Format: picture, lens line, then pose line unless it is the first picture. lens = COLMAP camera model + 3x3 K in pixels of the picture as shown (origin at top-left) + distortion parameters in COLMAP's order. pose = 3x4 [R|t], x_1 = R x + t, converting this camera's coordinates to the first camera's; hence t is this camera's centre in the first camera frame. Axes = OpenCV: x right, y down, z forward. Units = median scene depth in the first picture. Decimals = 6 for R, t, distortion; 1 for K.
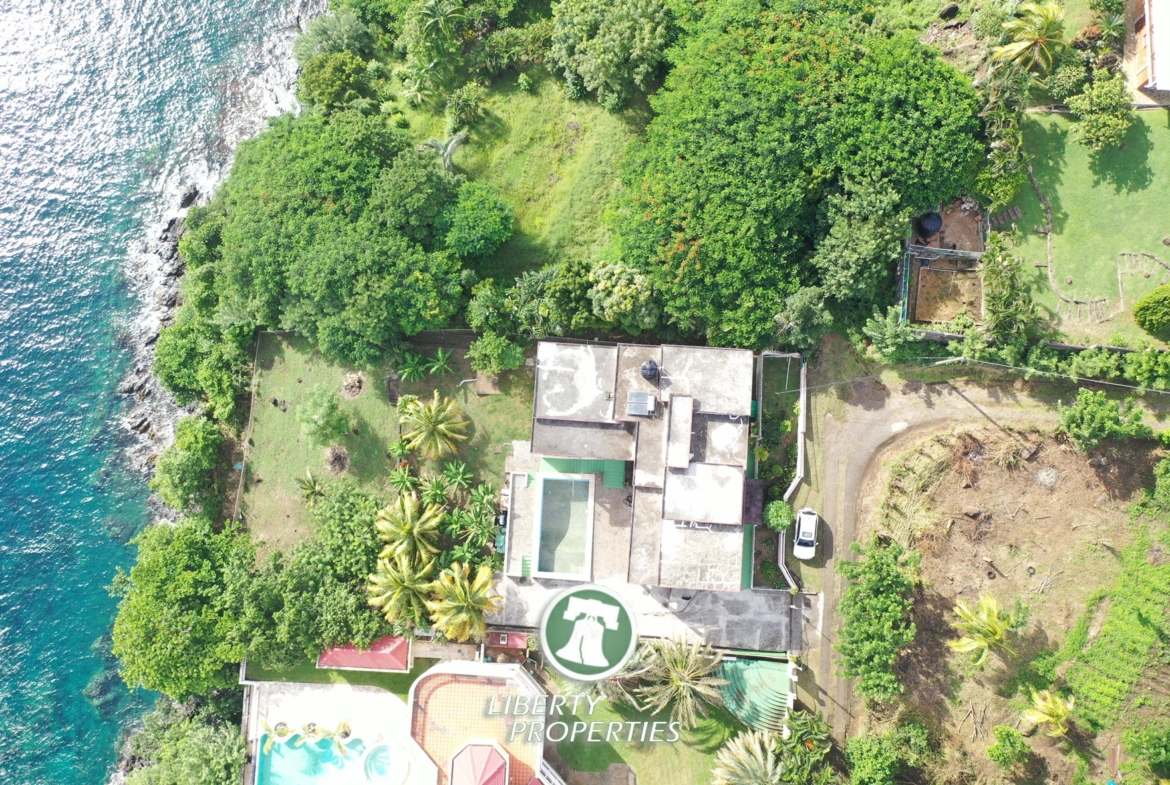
lens RADIAL K [[929.1, 0, 587.2], [0, 929.1, 392.9], [0, 0, 1]] dist [0.001911, -0.000884]
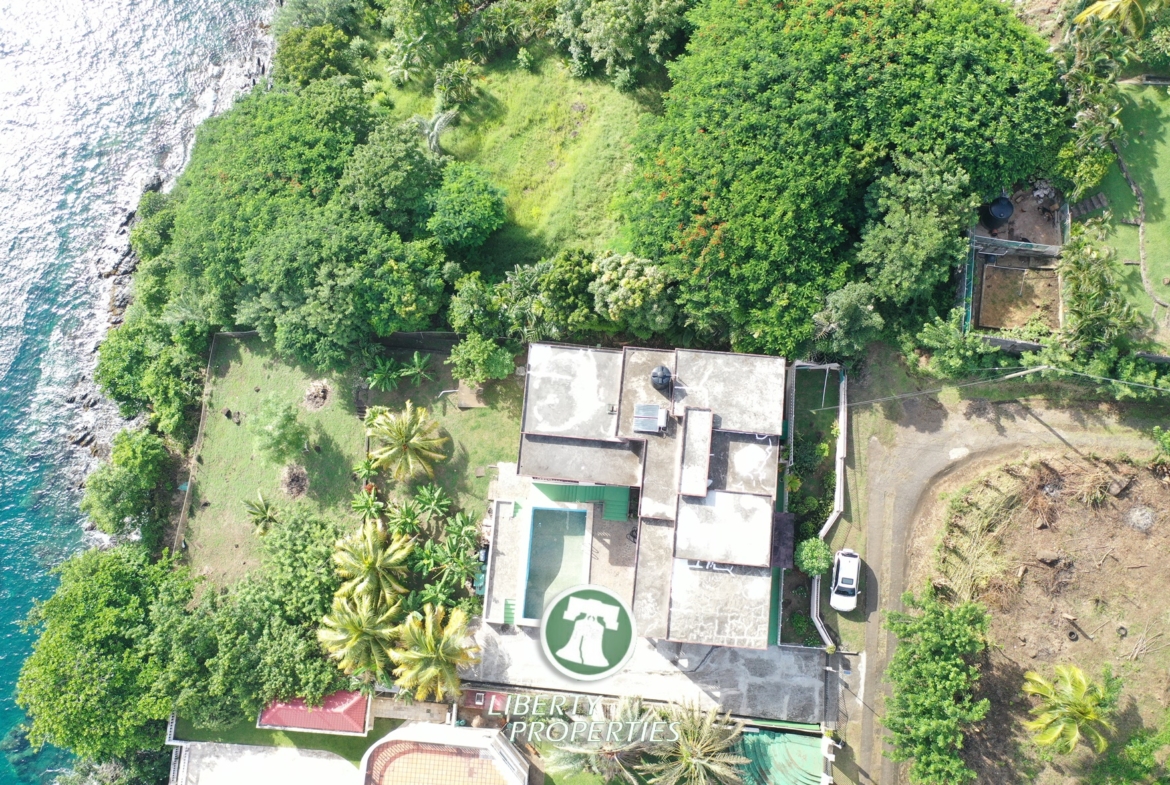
lens RADIAL K [[929.1, 0, 587.2], [0, 929.1, 392.9], [0, 0, 1]] dist [0.001911, -0.000884]
pose [[0.999729, 0.022713, -0.005129, 0.004788], [-0.022926, 0.998671, -0.046170, 0.026801], [0.004074, 0.046275, 0.998920, 0.153806]]
